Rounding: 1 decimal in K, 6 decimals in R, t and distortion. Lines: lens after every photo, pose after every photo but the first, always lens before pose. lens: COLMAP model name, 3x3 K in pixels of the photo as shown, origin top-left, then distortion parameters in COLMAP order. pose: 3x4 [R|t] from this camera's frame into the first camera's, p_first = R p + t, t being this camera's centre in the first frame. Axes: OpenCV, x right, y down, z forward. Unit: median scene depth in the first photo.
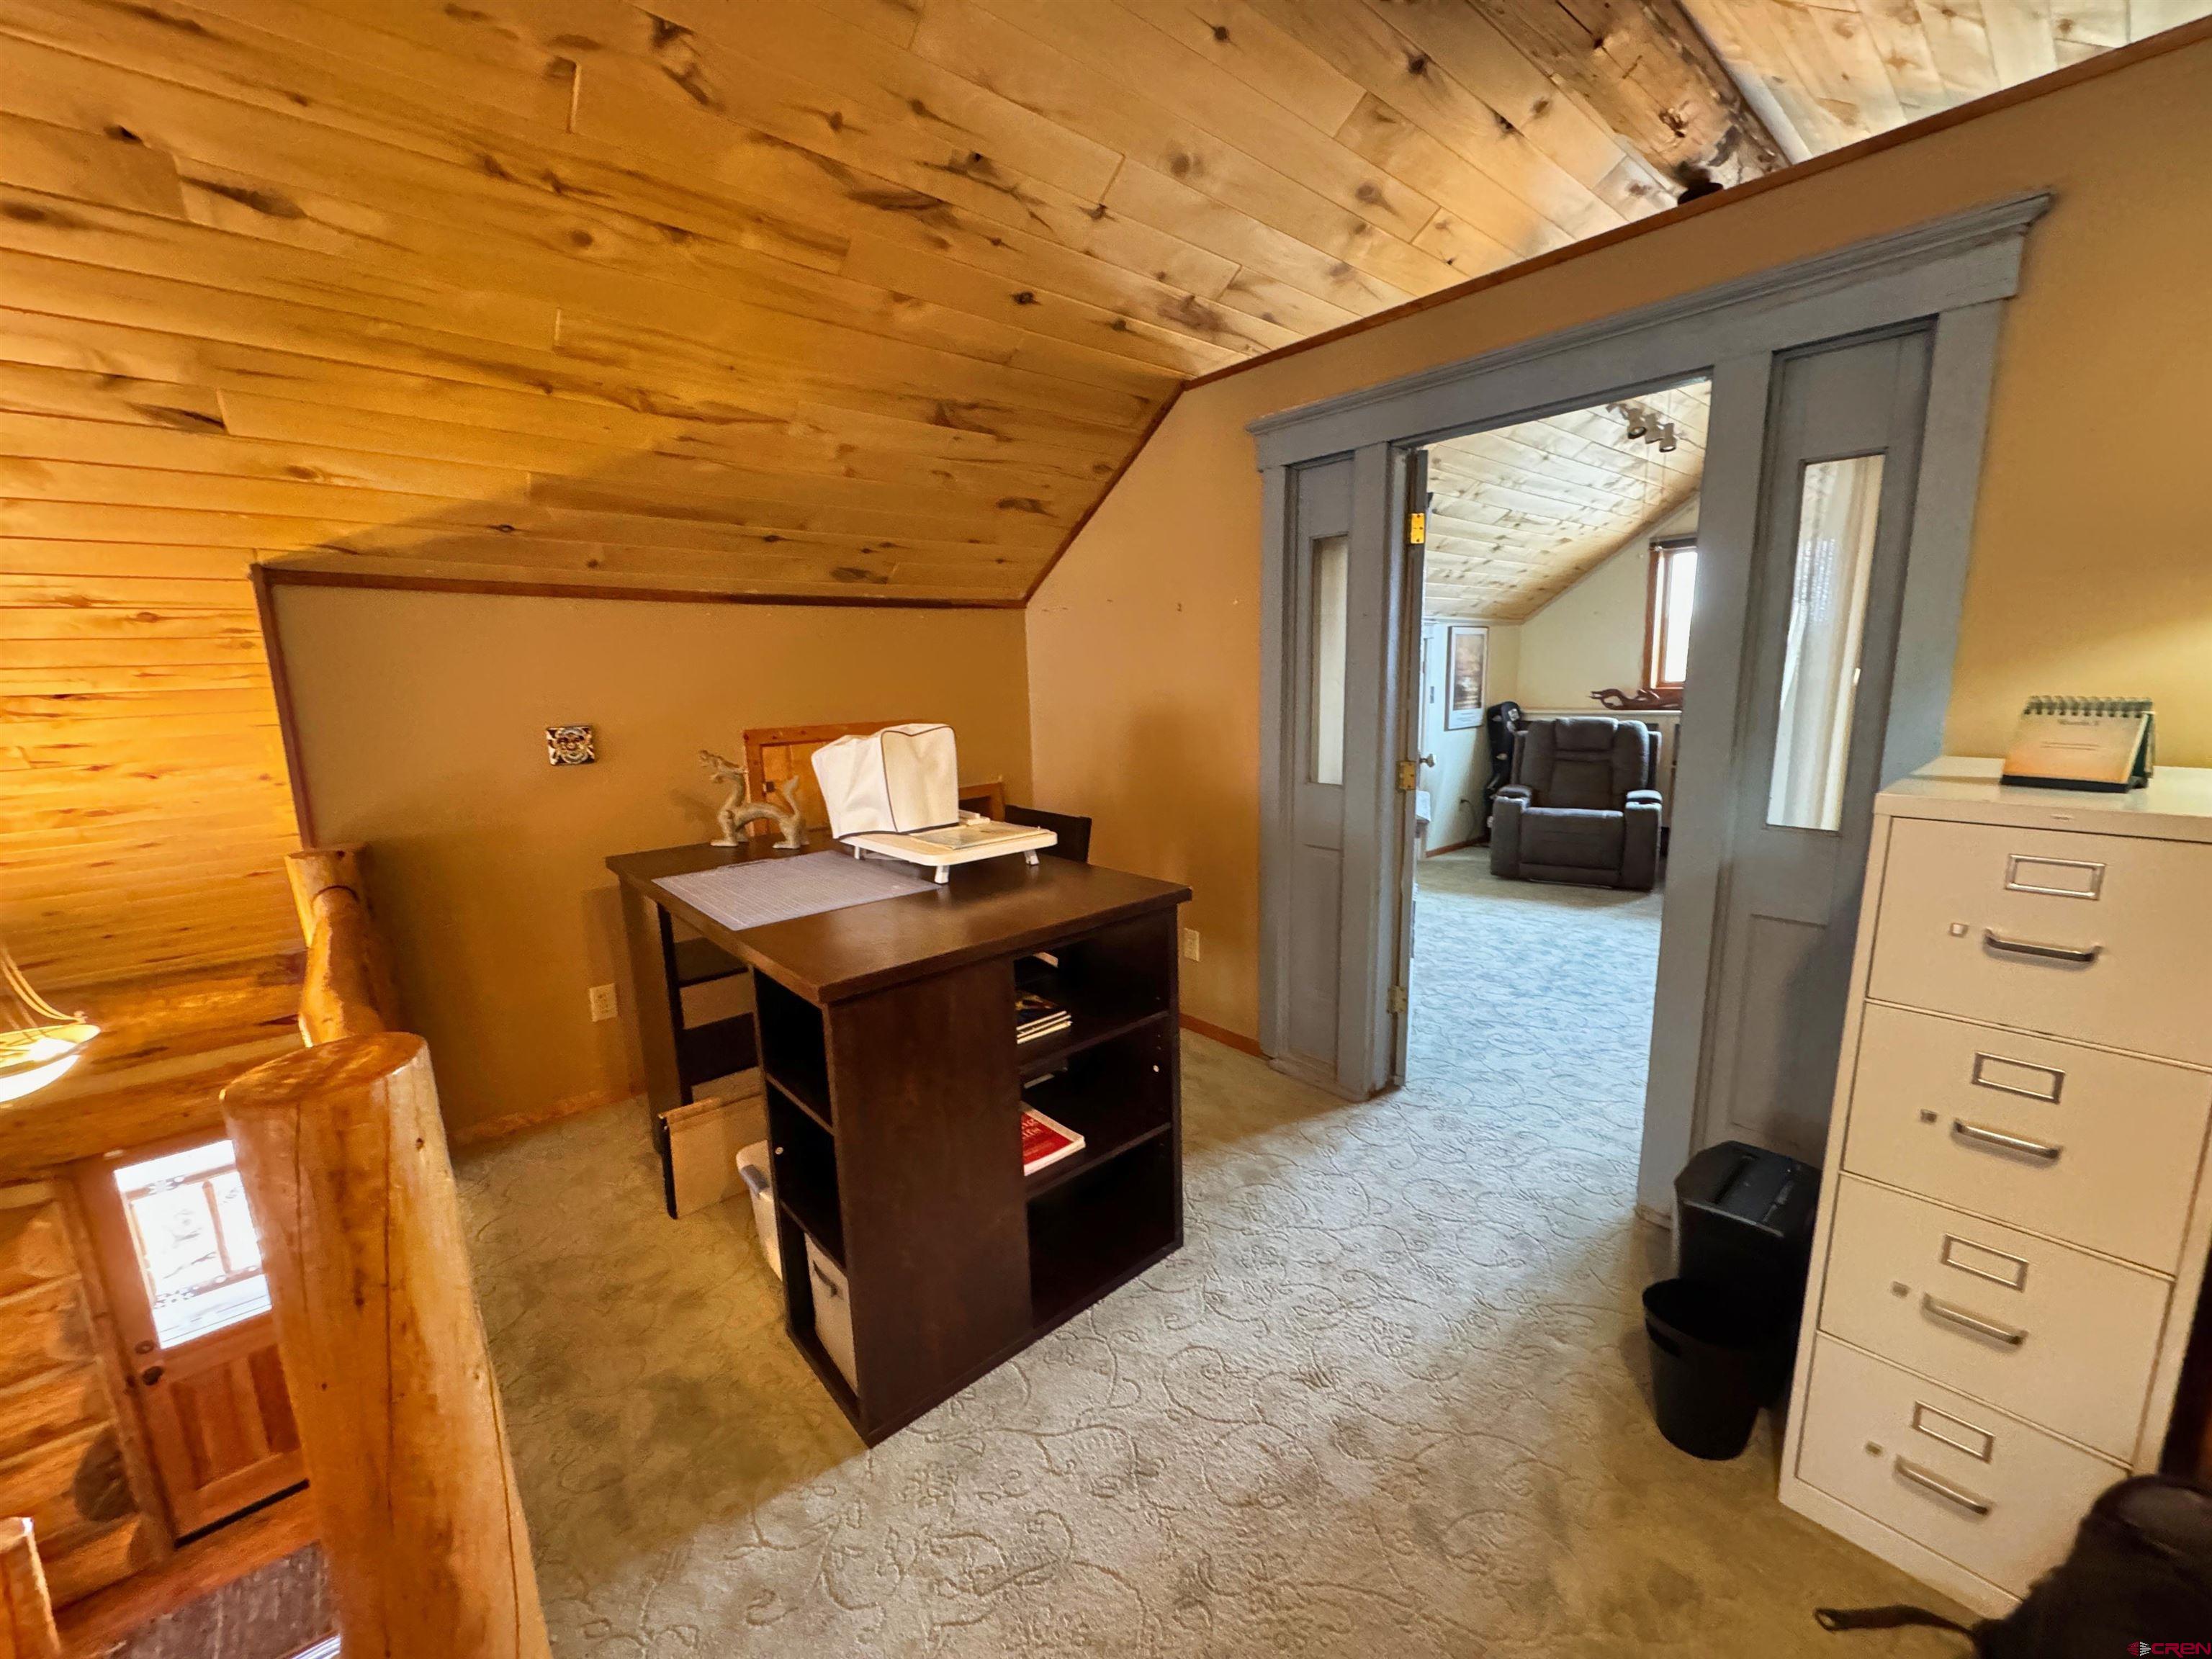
lens RADIAL K [[873.0, 0, 1105.1], [0, 873.0, 823.2], [0, 0, 1]] dist [-0.000598, -0.000588]
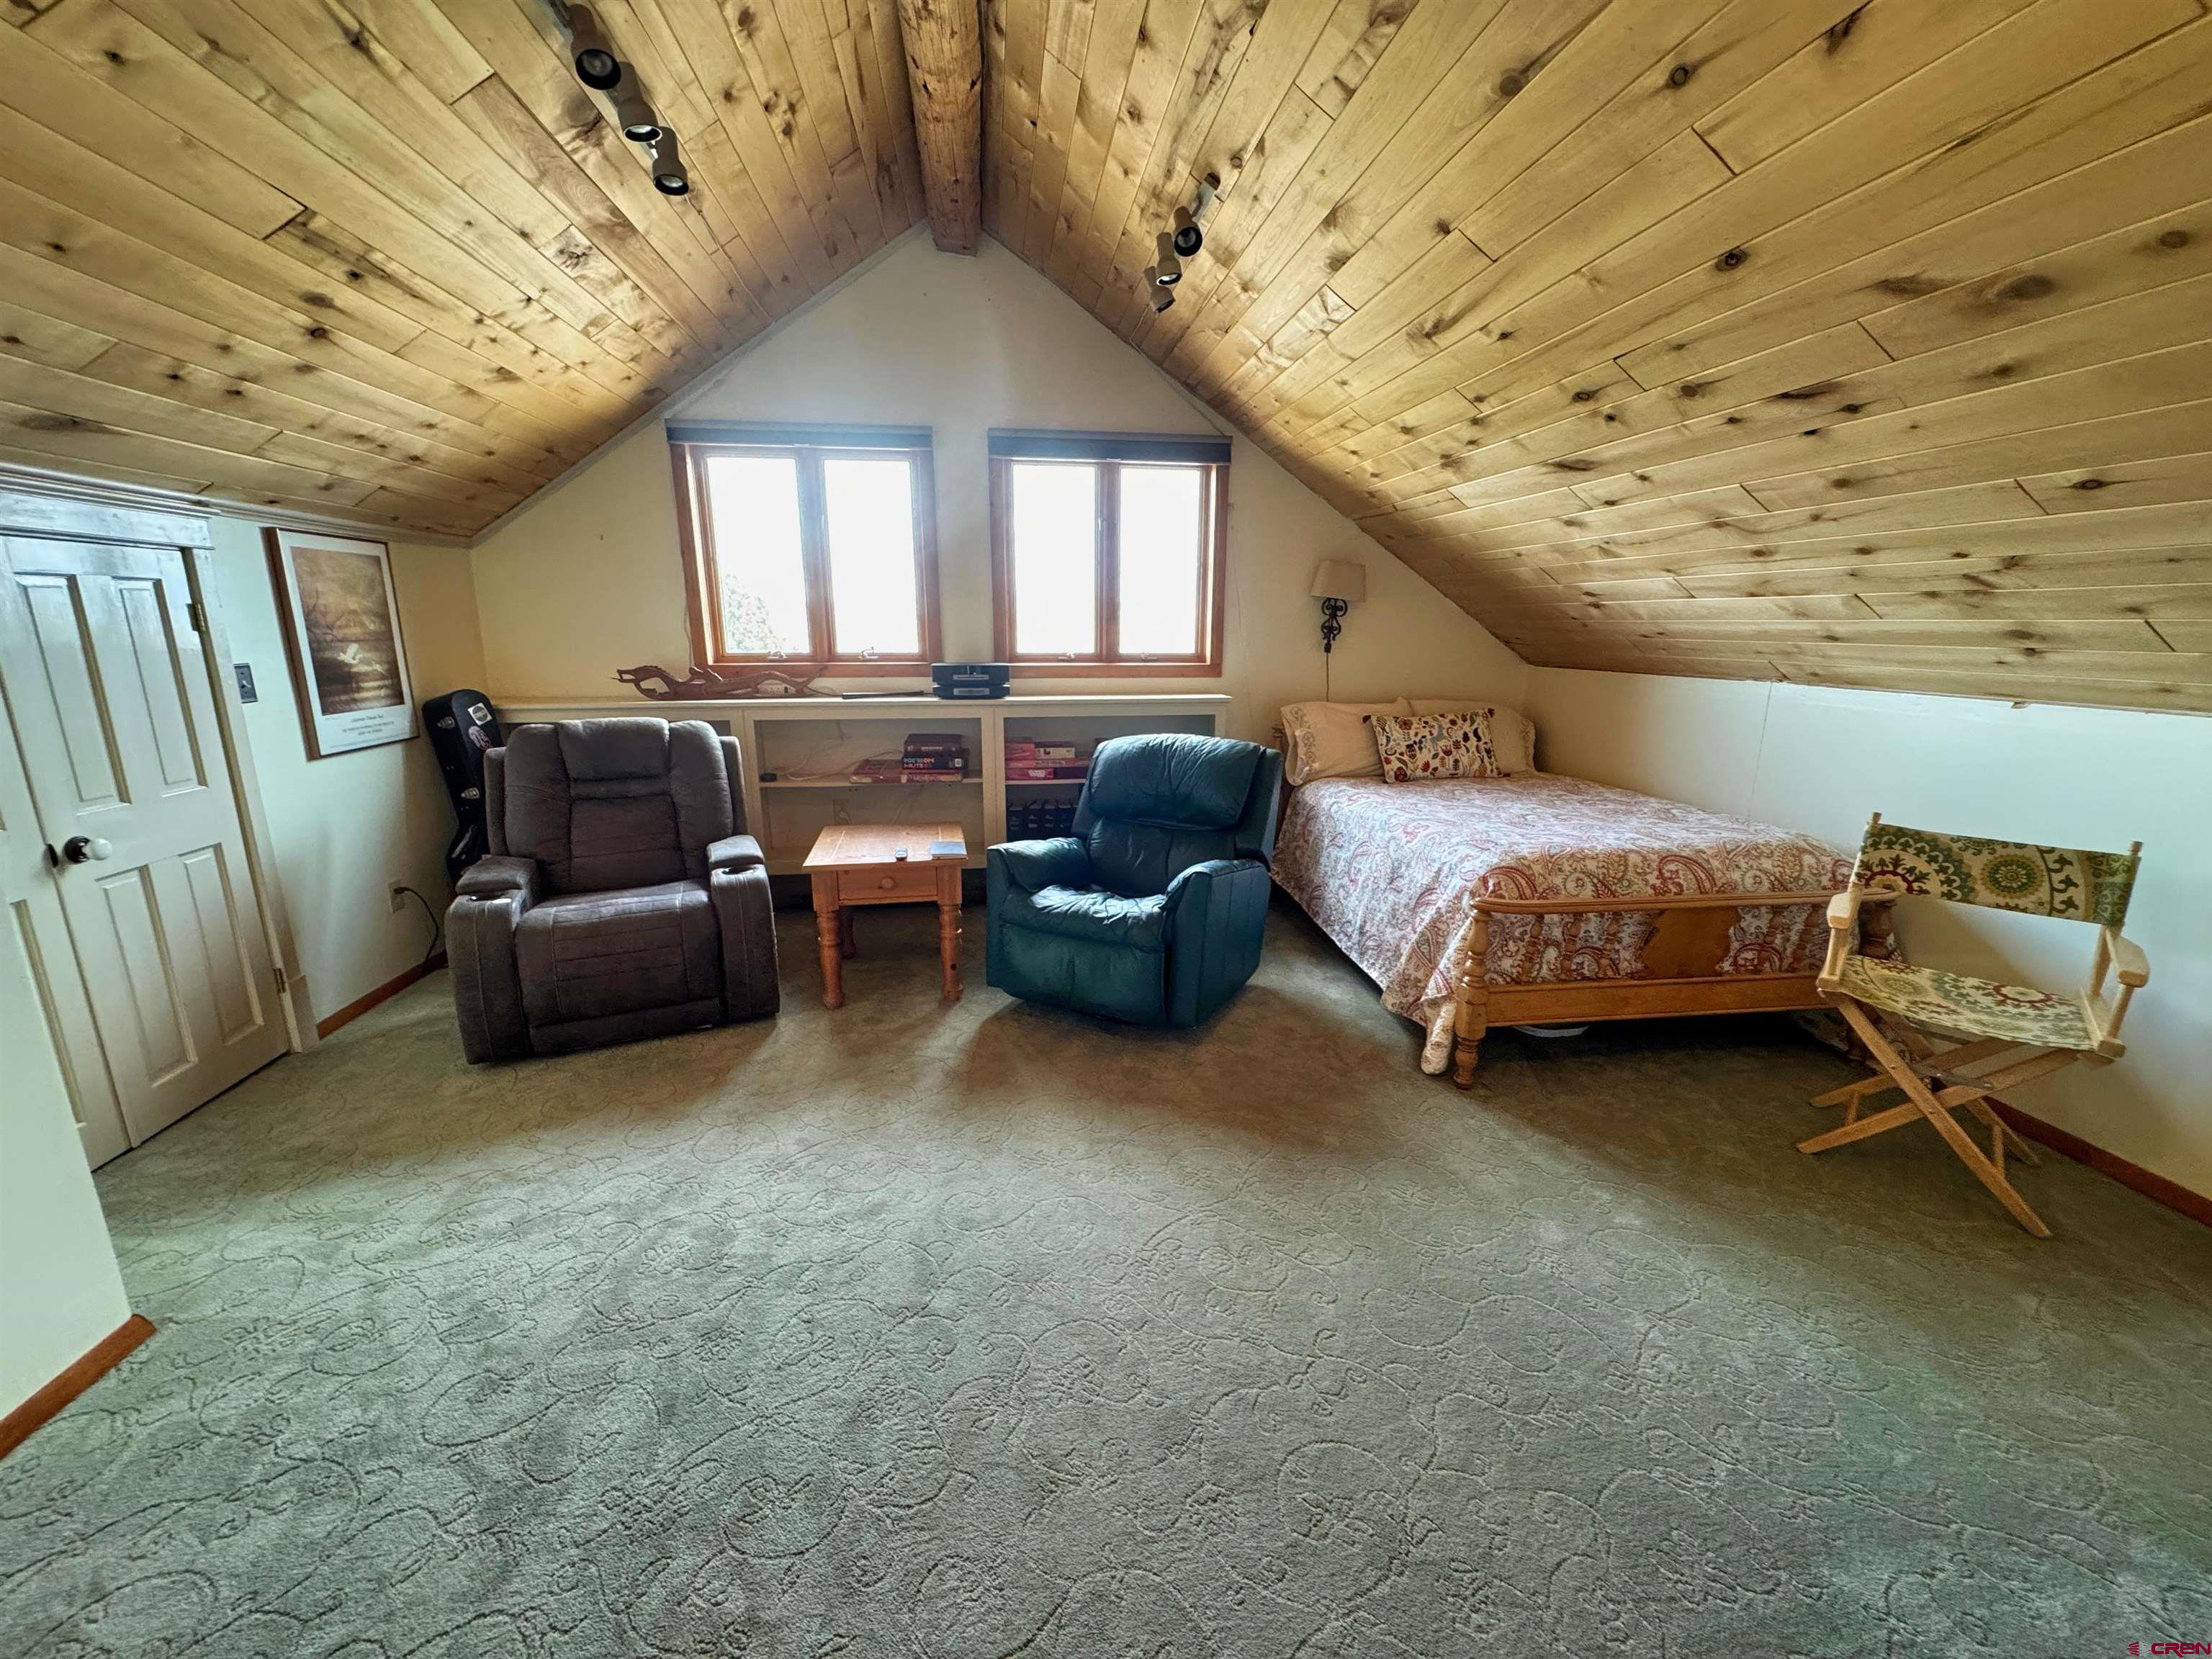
lens RADIAL K [[879.6, 0, 1109.9], [0, 879.6, 822.6], [0, 0, 1]] dist [-0.000503, -0.000483]
pose [[0.543808, -0.155490, 0.824679, 0.261516], [0.123566, 0.986811, 0.104577, -0.078851], [-0.830063, 0.045032, 0.555849, 0.445877]]
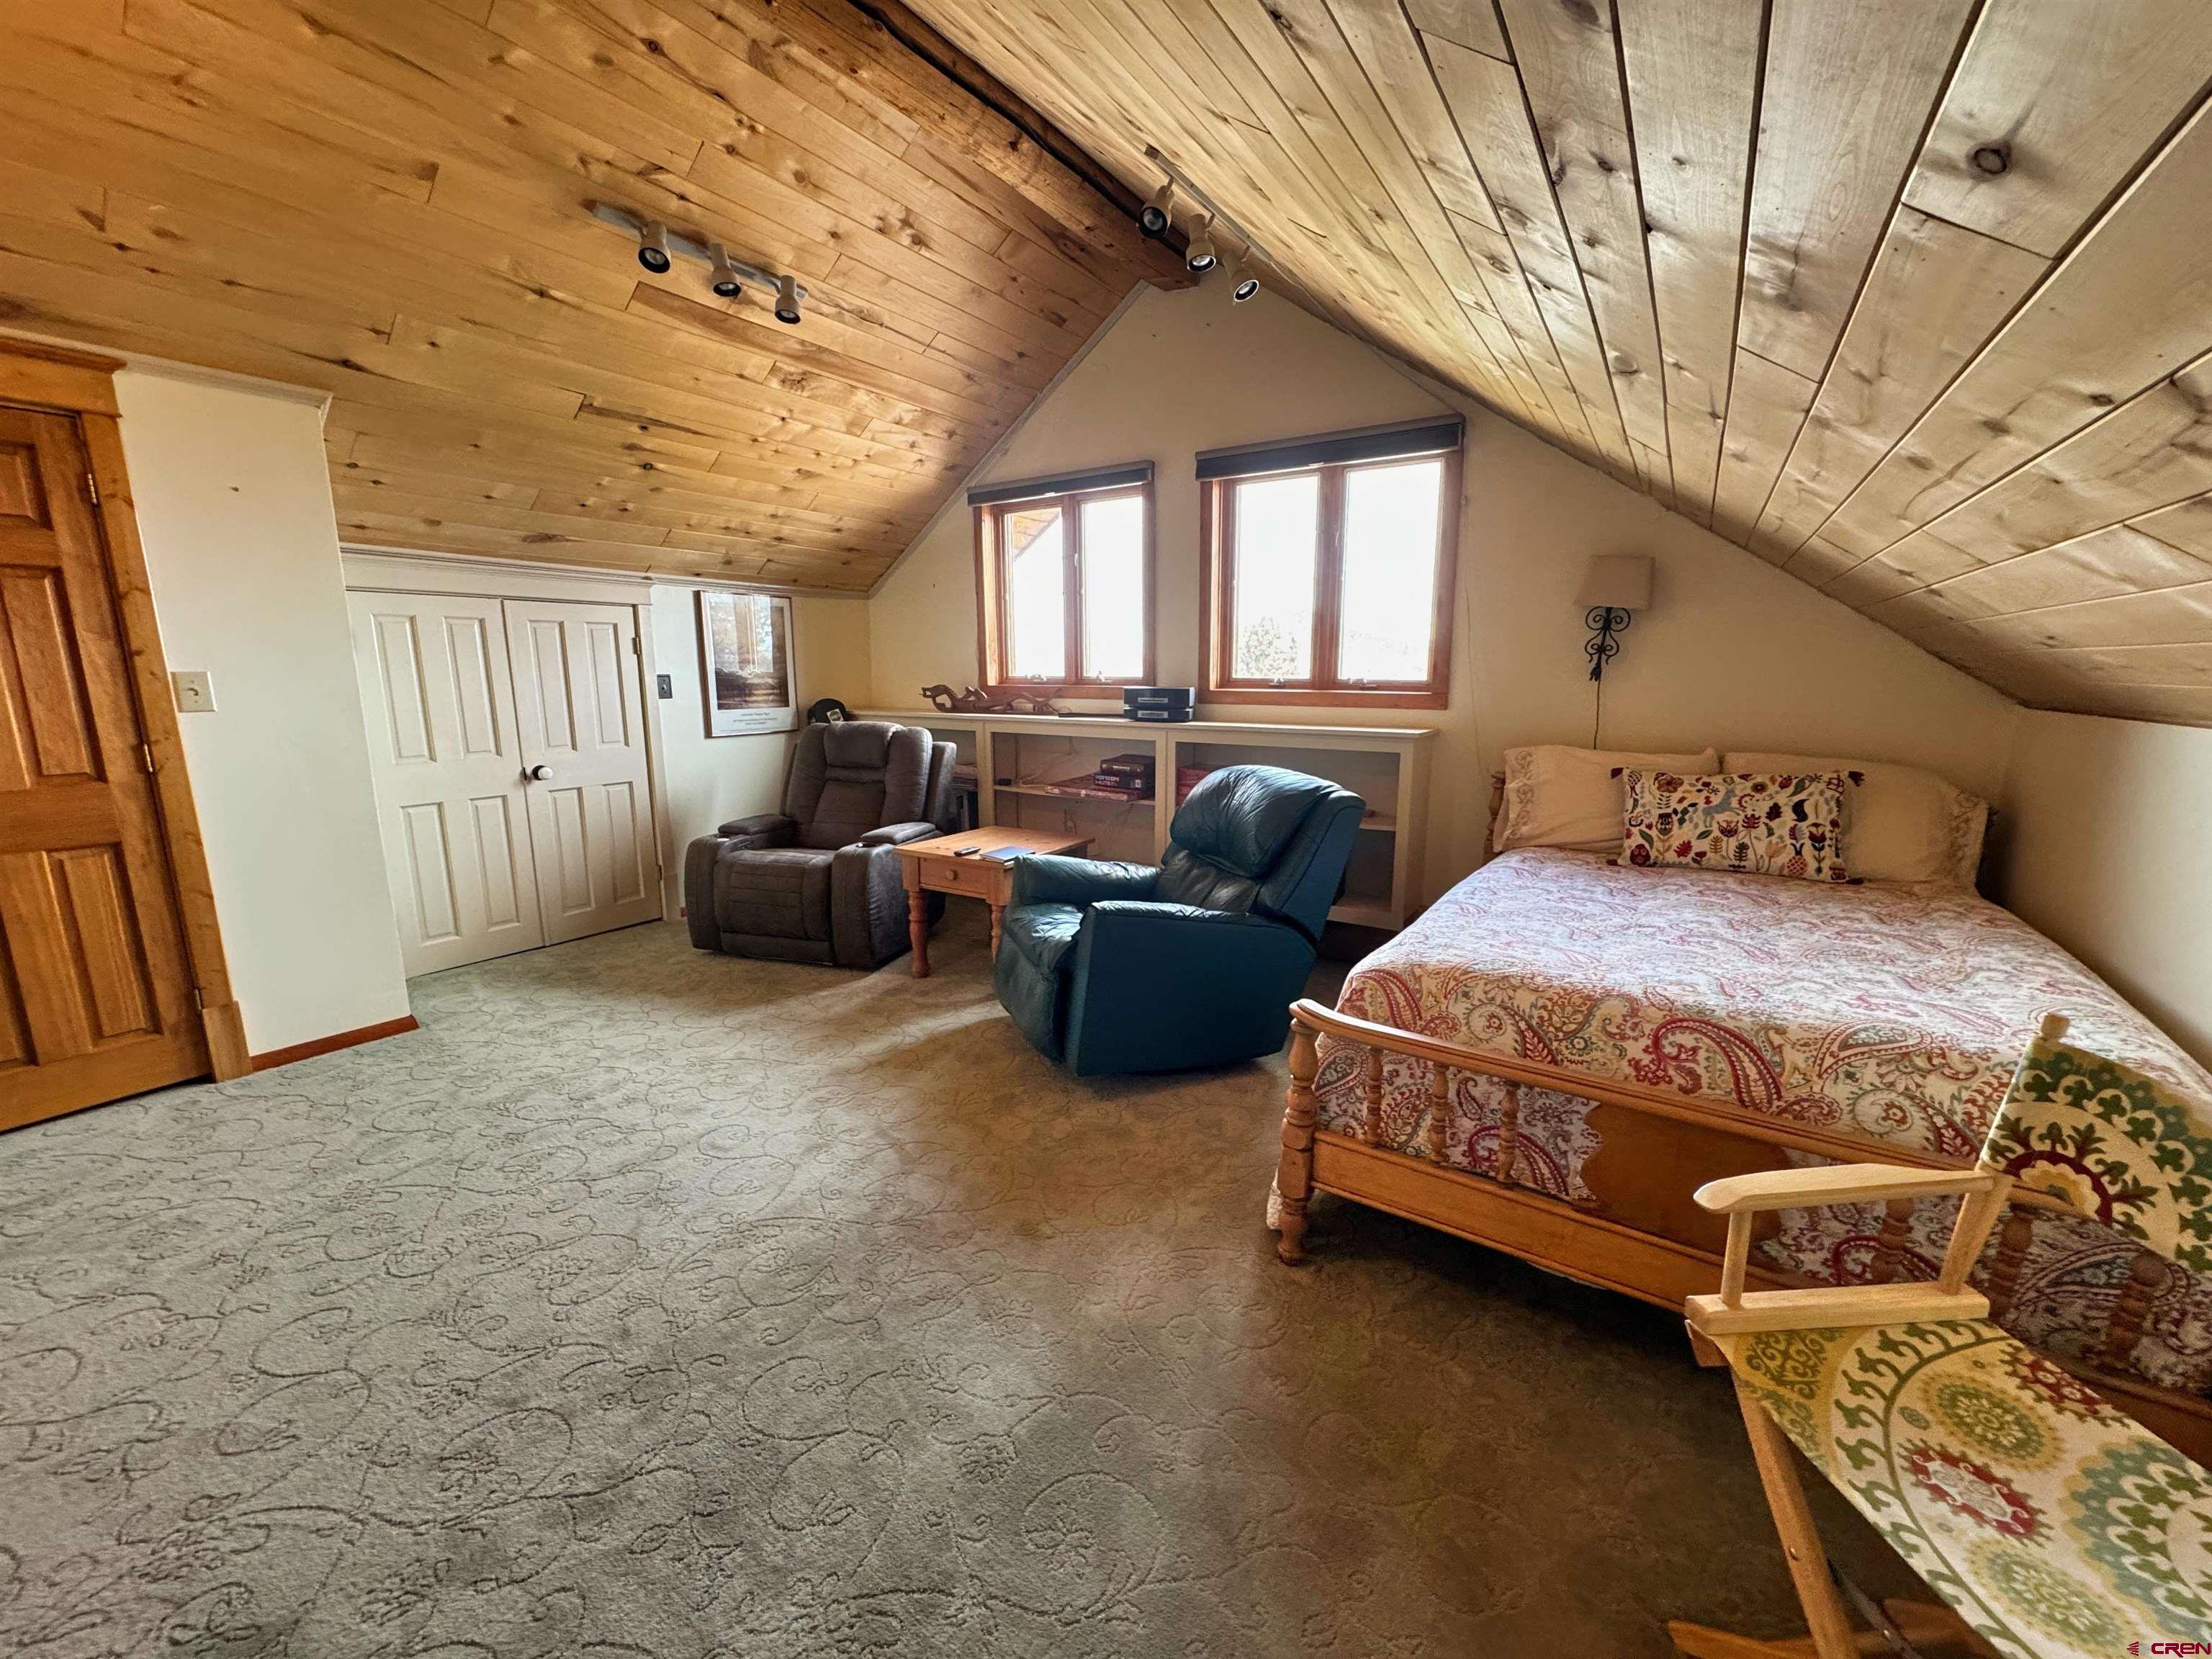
lens RADIAL K [[879.6, 0, 1109.9], [0, 879.6, 822.6], [0, 0, 1]] dist [-0.000503, -0.000483]
pose [[0.963002, -0.018319, 0.268872, 0.580623], [0.018039, 0.999831, 0.003512, -0.037316], [-0.268891, 0.001468, 0.963170, 0.246085]]
